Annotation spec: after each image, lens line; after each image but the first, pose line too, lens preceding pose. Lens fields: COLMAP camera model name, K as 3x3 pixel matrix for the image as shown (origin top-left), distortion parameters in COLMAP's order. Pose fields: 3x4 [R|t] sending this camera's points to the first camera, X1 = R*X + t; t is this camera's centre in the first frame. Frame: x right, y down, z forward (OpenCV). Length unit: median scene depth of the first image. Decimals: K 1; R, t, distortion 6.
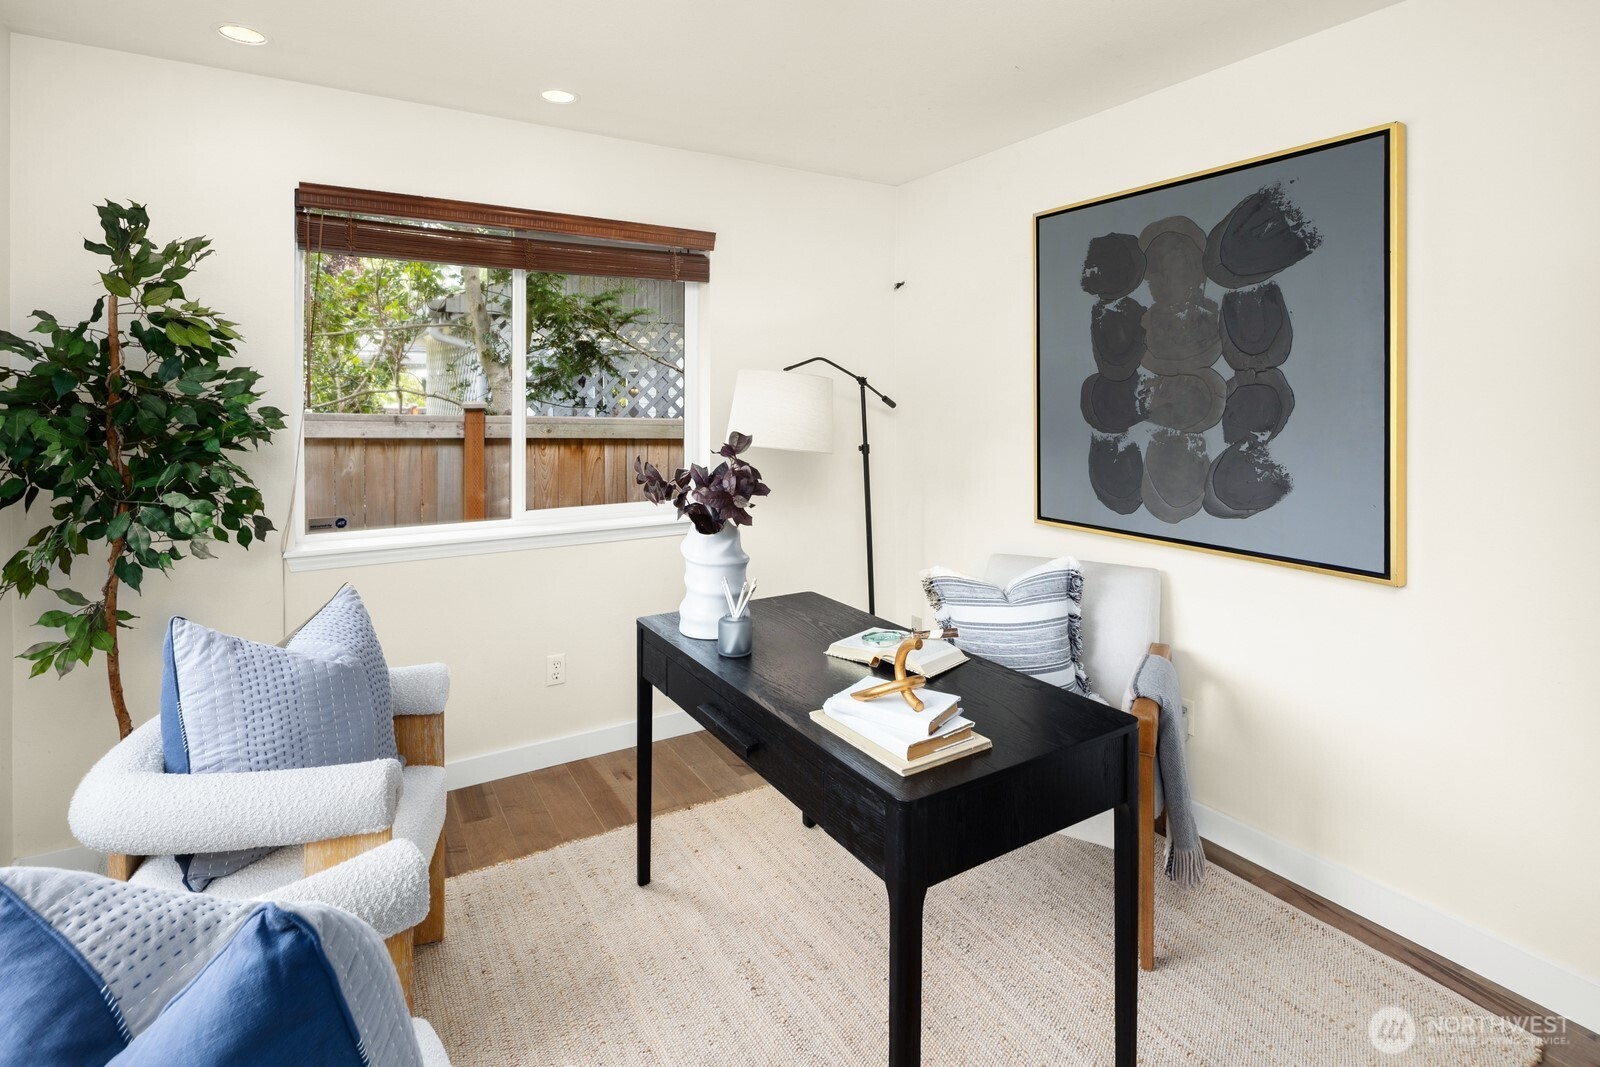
lens RADIAL K [[763.8, 0, 777.1], [0, 763.8, 569.3], [0, 0, 1]] dist [0.001242, -0.000008]
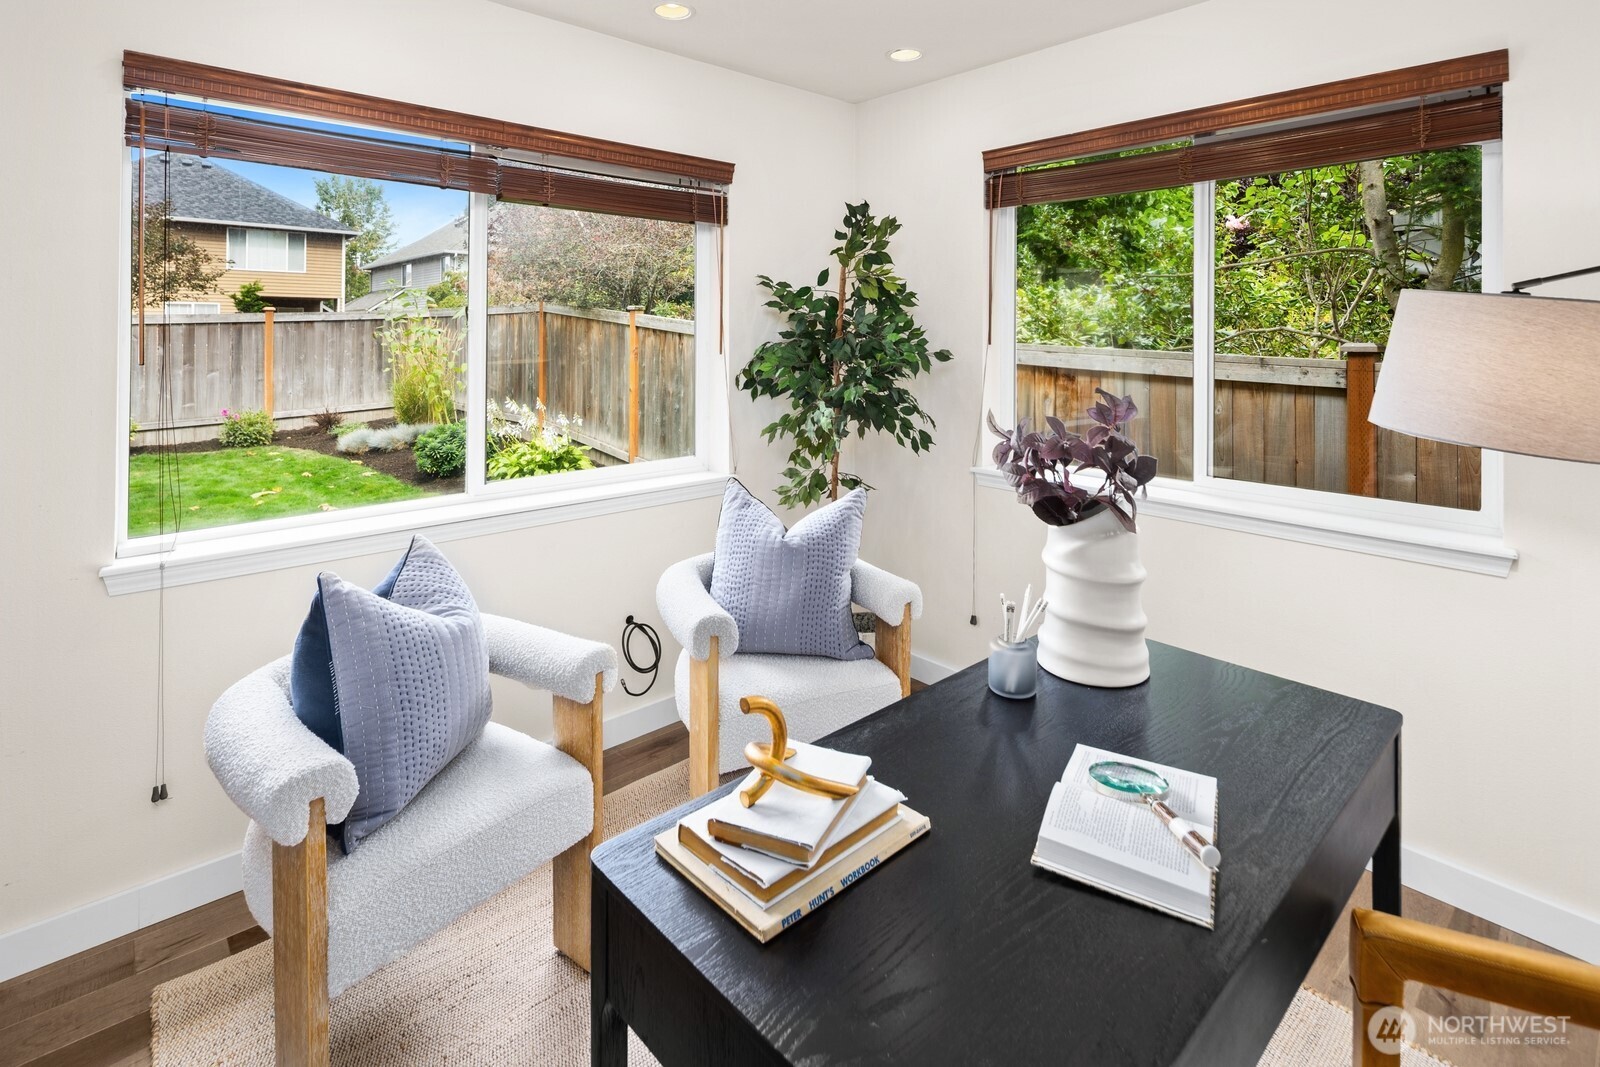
lens RADIAL K [[782.1, 0, 794.6], [0, 782.1, 490.0], [0, 0, 1]] dist [-0.000745, -0.000095]
pose [[0.205535, 0.199172, -0.958168, 0.511217], [-0.221988, 0.963039, 0.152566, -0.122886], [0.953140, 0.181345, 0.242152, 0.502321]]
